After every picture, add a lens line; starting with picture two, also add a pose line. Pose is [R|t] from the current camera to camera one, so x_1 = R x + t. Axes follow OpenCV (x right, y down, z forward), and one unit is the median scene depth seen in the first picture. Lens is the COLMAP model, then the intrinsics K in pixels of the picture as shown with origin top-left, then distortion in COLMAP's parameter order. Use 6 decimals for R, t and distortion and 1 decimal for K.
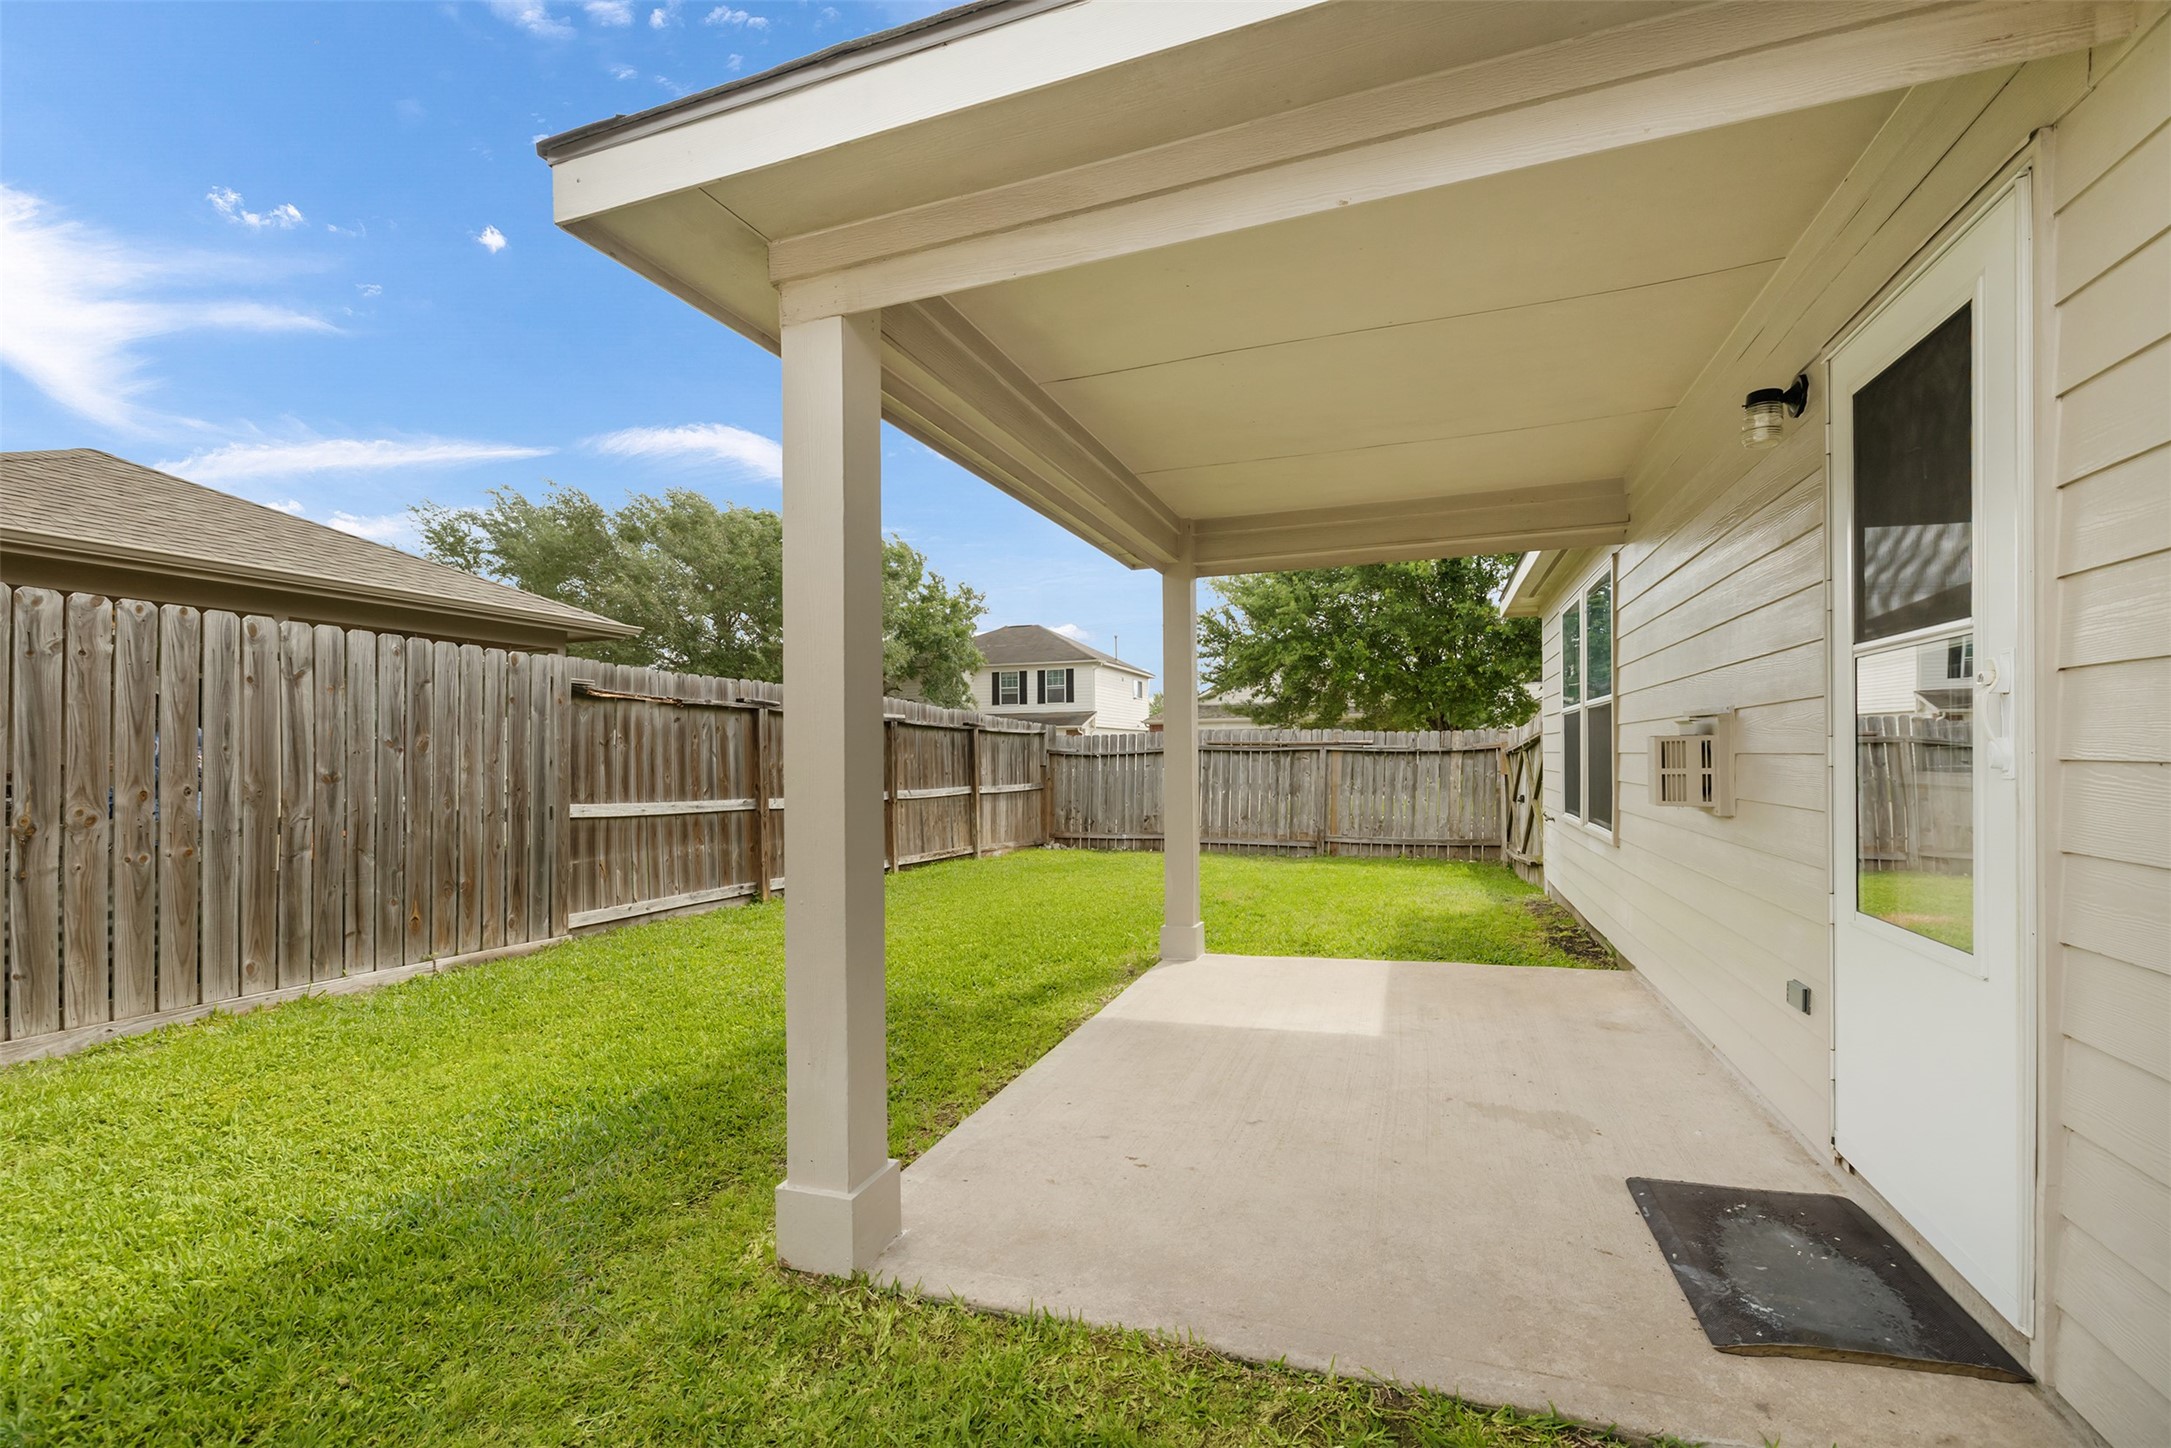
lens RADIAL K [[939.2, 0, 1081.5], [0, 939.2, 739.4], [0, 0, 1]] dist [0.004288, -0.000312]
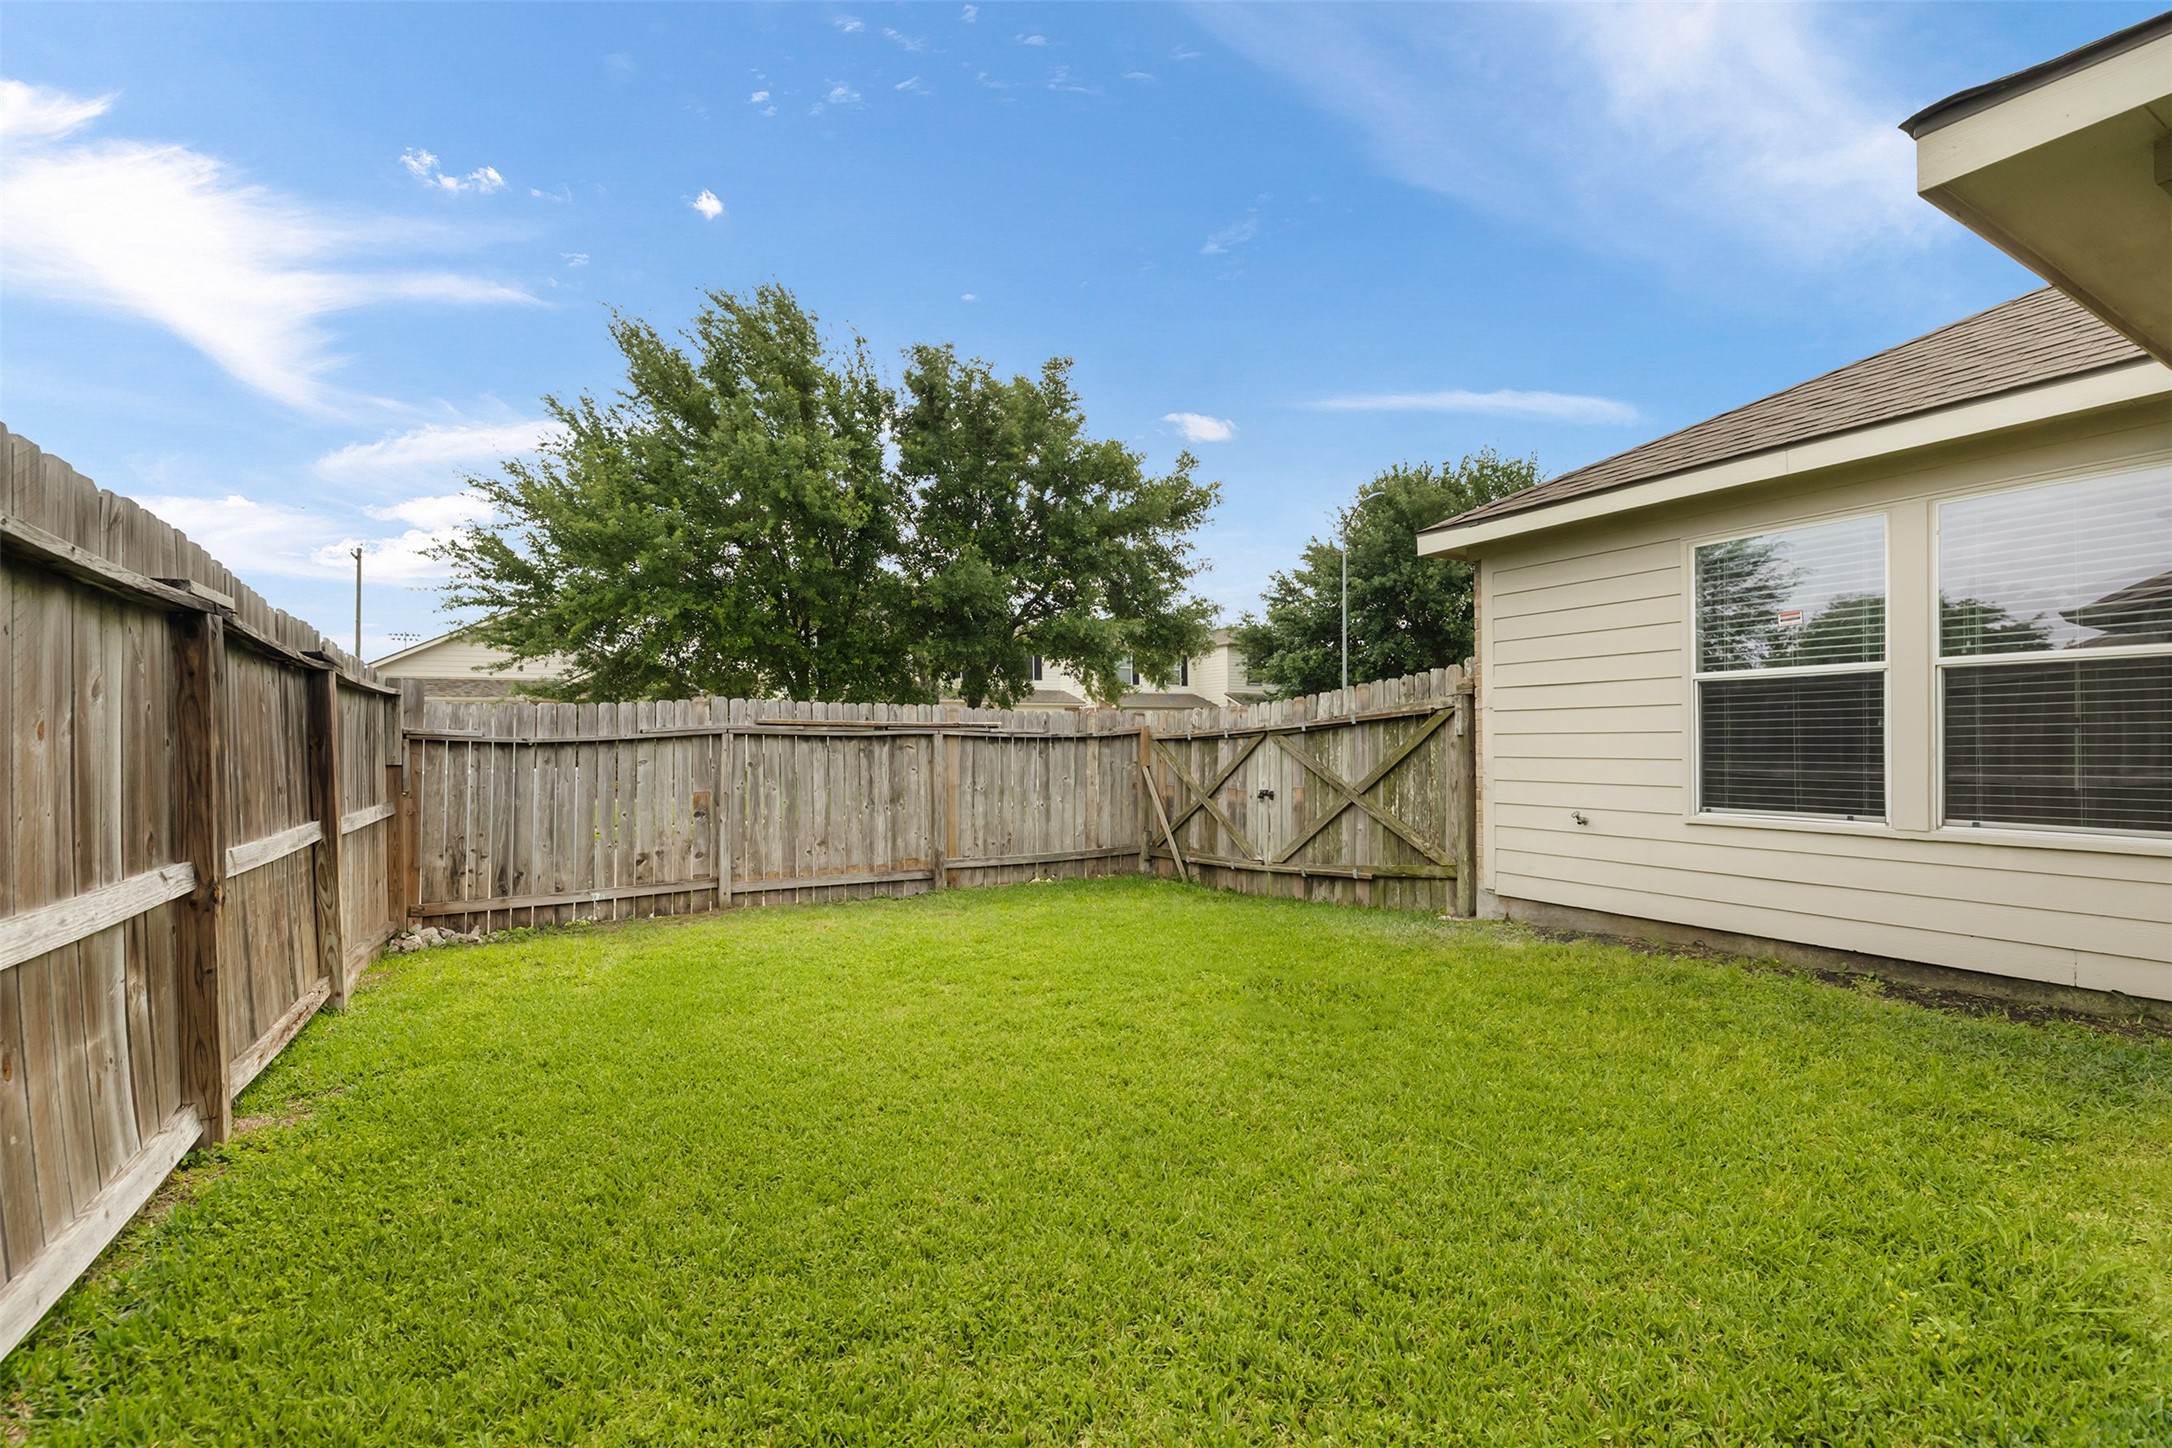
lens RADIAL K [[918.6, 0, 1085.5], [0, 918.6, 738.0], [0, 0, 1]] dist [0.000380, -0.000016]
pose [[0.638940, 0.008560, 0.769209, -0.186270], [-0.004936, 0.999963, -0.007027, 0.017276], [-0.769241, 0.000693, 0.638959, 0.483769]]
